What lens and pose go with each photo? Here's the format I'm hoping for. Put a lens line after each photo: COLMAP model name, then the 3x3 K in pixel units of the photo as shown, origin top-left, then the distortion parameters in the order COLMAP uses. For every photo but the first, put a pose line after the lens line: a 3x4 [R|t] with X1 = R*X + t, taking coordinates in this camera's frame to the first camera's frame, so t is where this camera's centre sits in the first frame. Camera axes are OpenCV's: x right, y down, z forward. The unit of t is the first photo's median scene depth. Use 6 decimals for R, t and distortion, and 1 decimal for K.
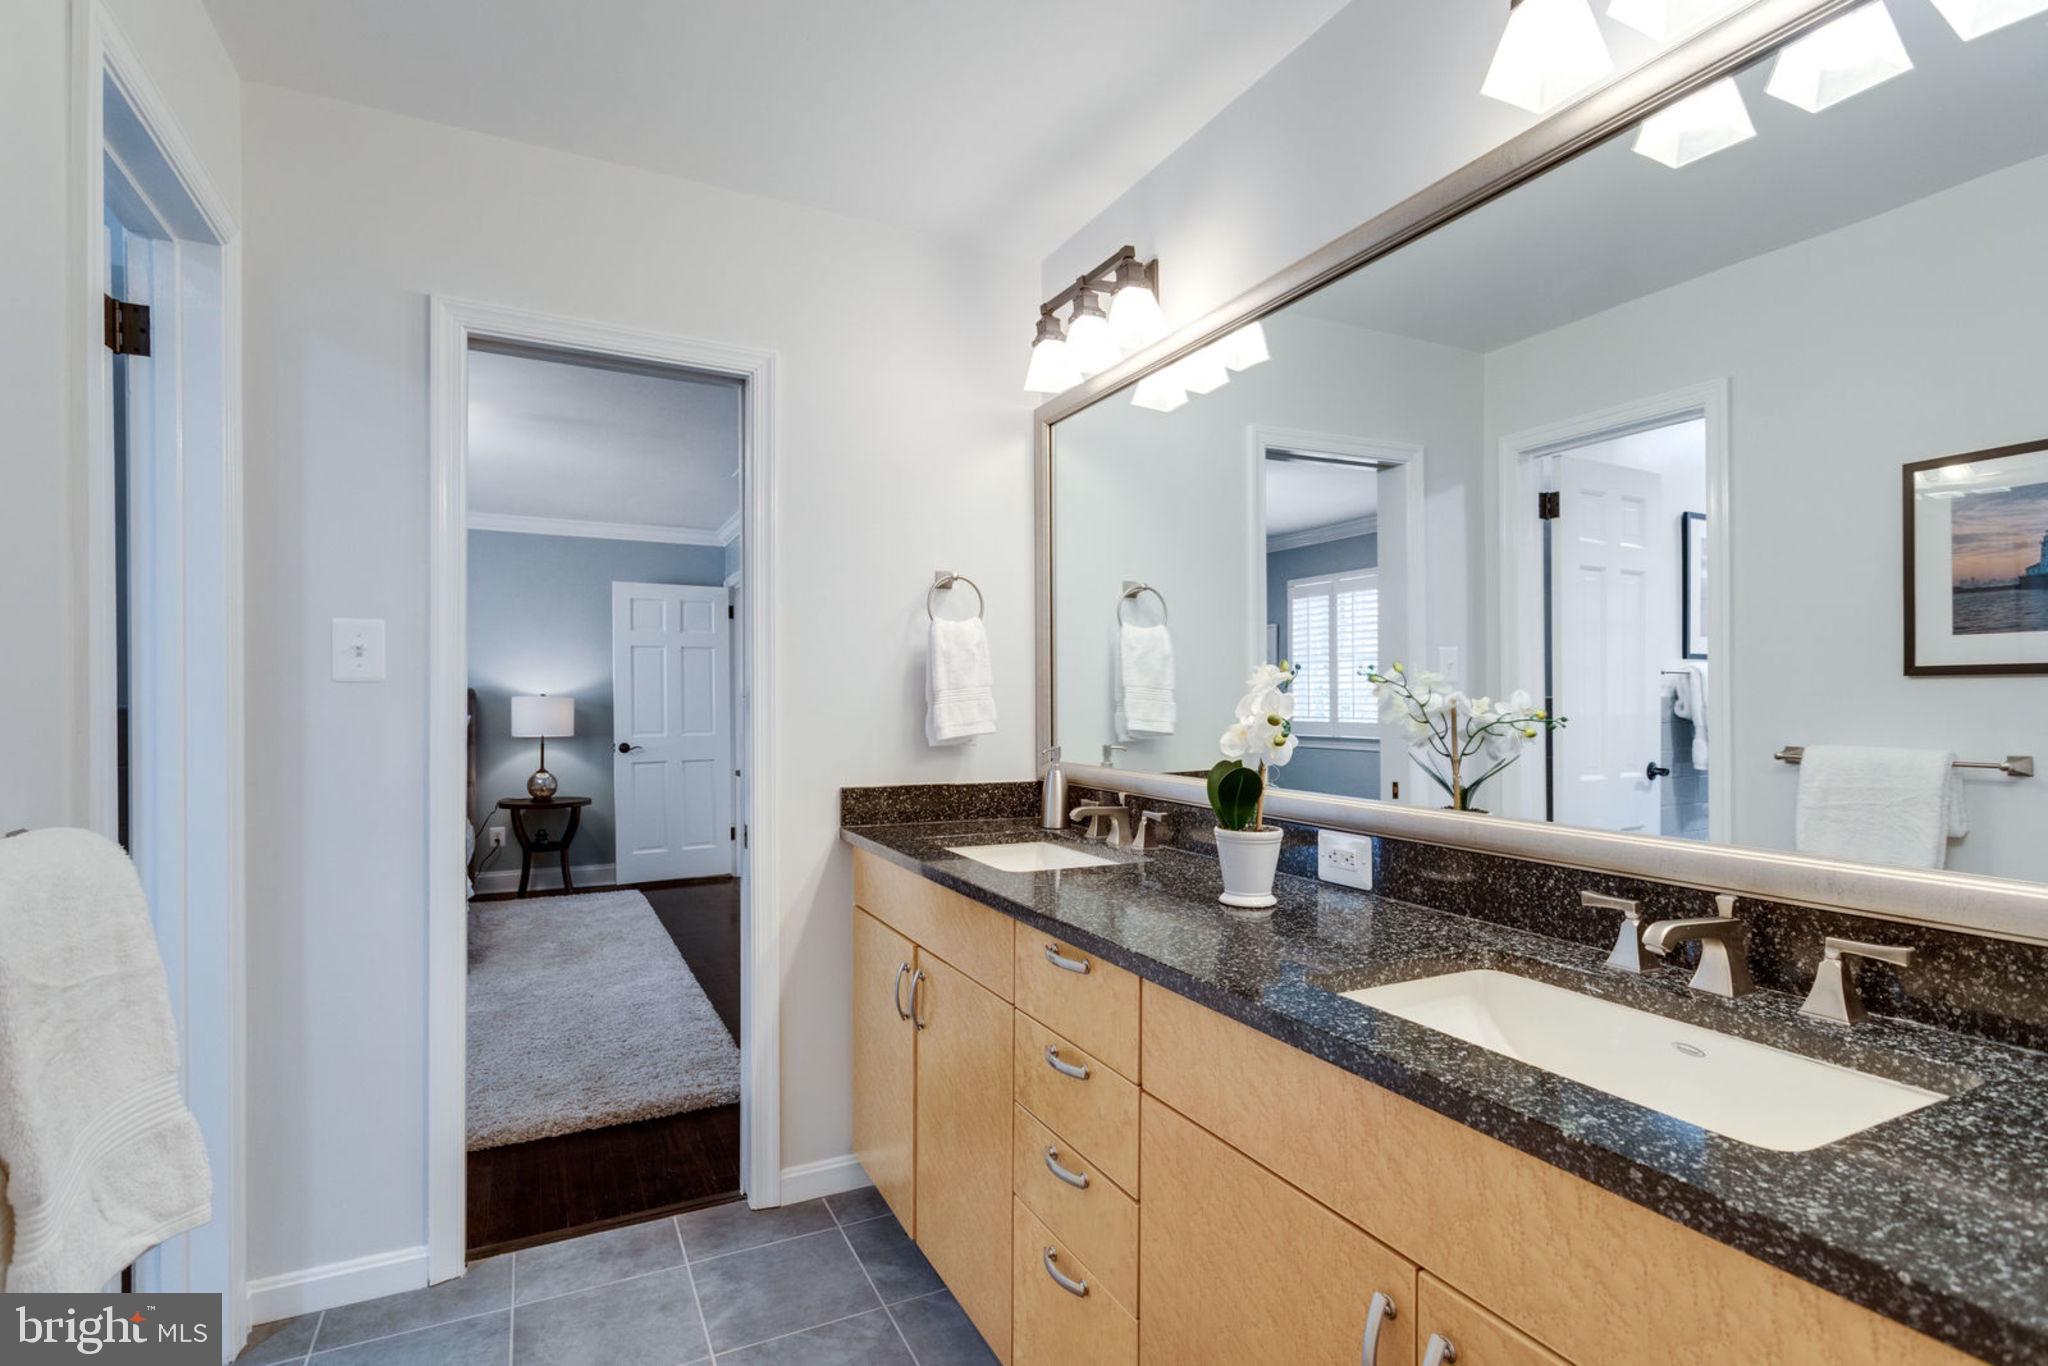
lens RADIAL K [[987.5, 0, 1034.4], [0, 987.5, 691.6], [0, 0, 1]] dist [0.000510, -0.000699]
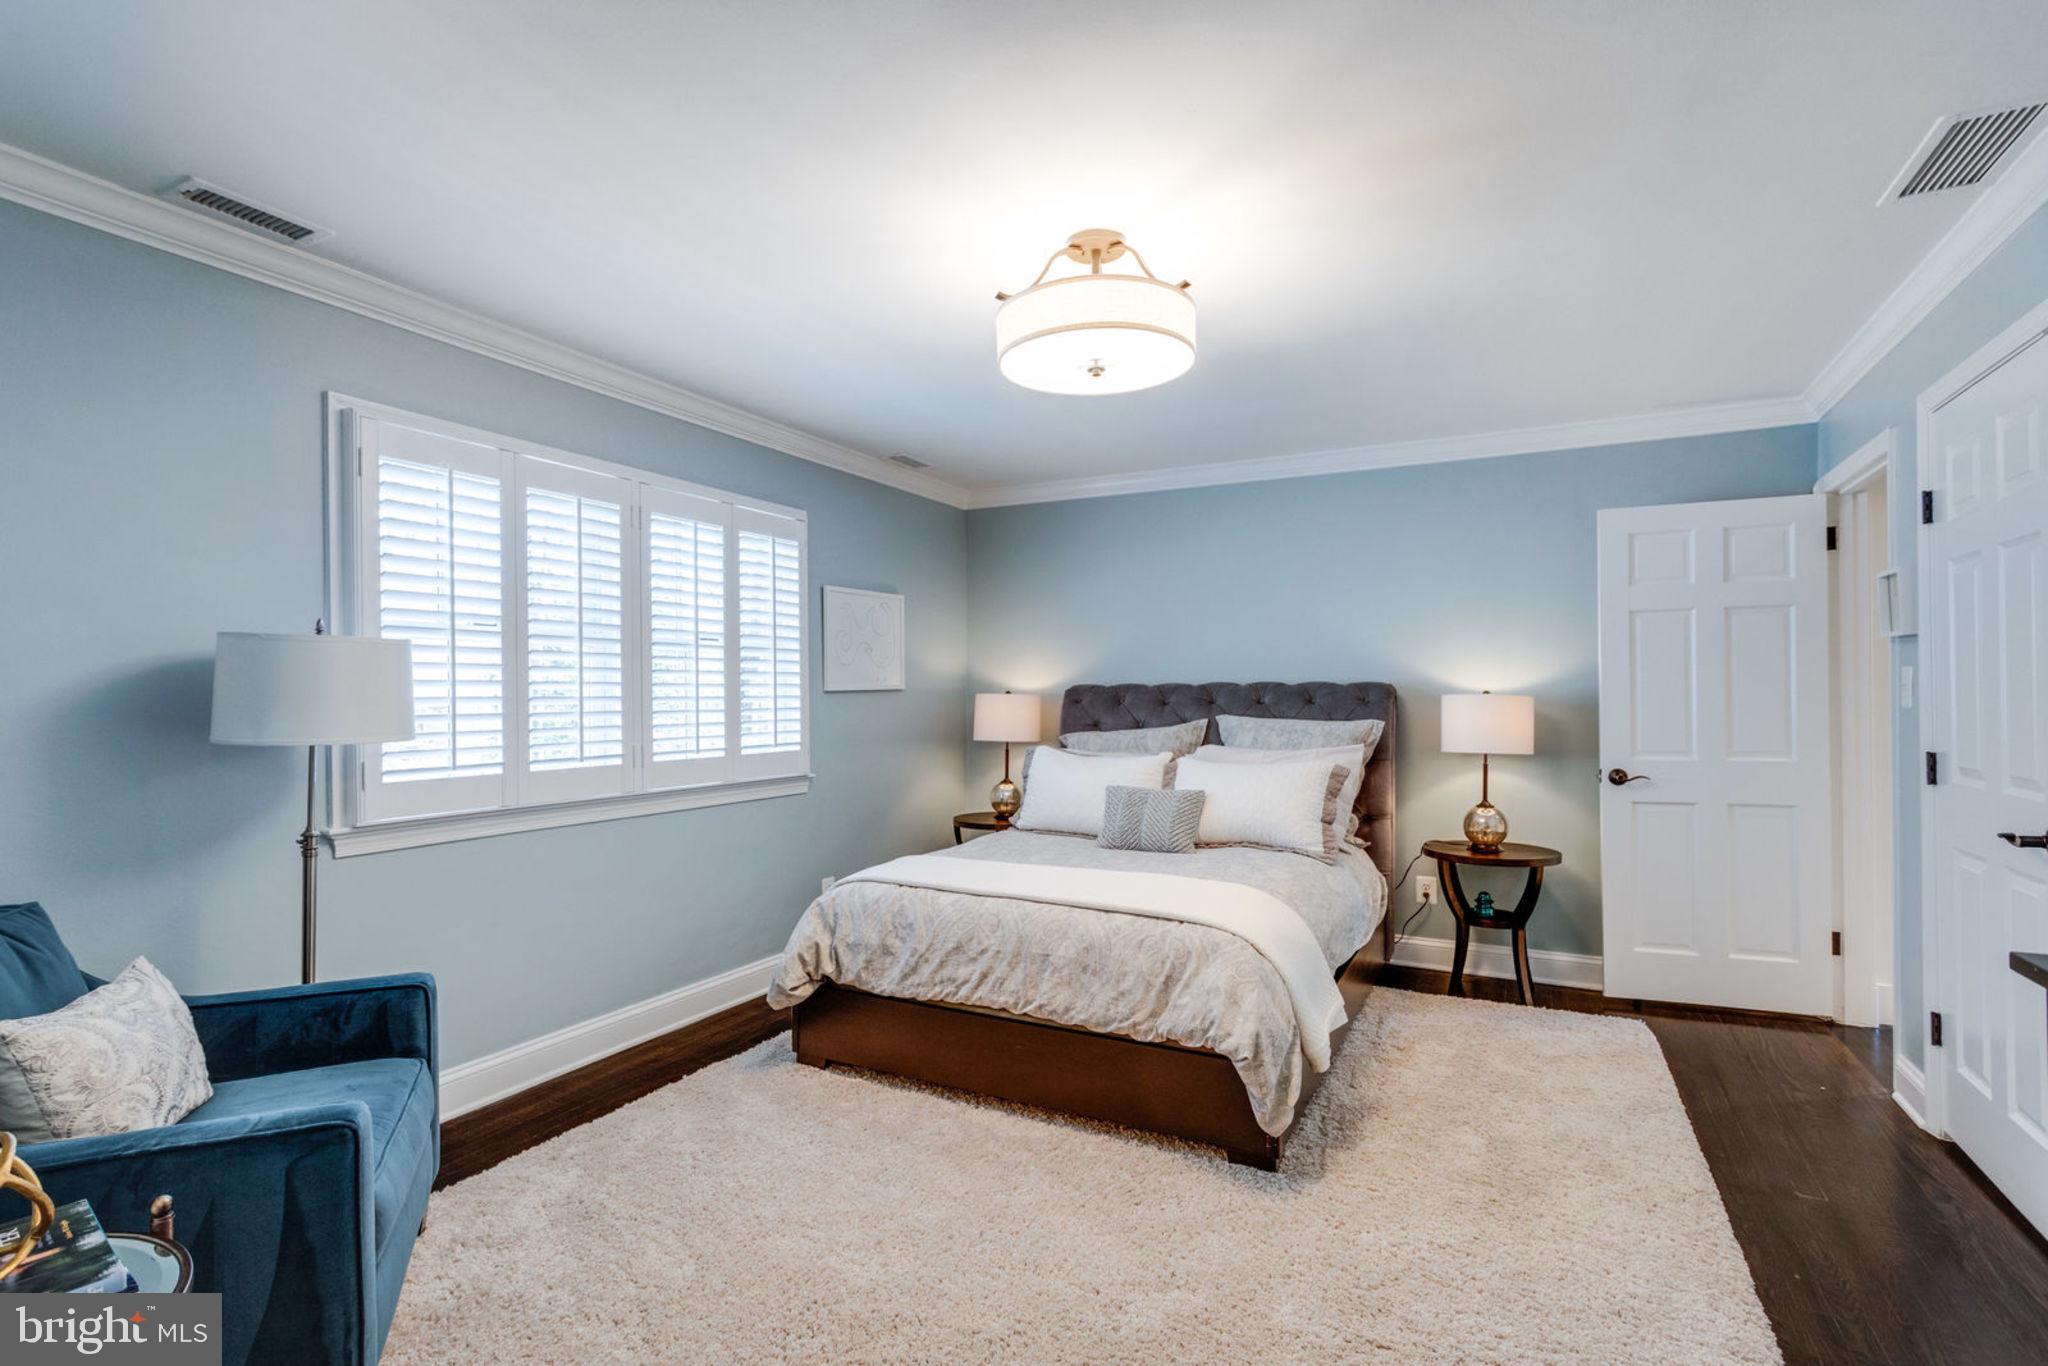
lens RADIAL K [[987.5, 0, 1028.2], [0, 987.5, 686.6], [0, 0, 1]] dist [0.000510, -0.000699]
pose [[0.592912, 0.002138, -0.805264, -0.144611], [-0.000412, 0.999997, 0.002352, -0.000920], [0.805267, -0.001062, 0.592911, 0.356717]]
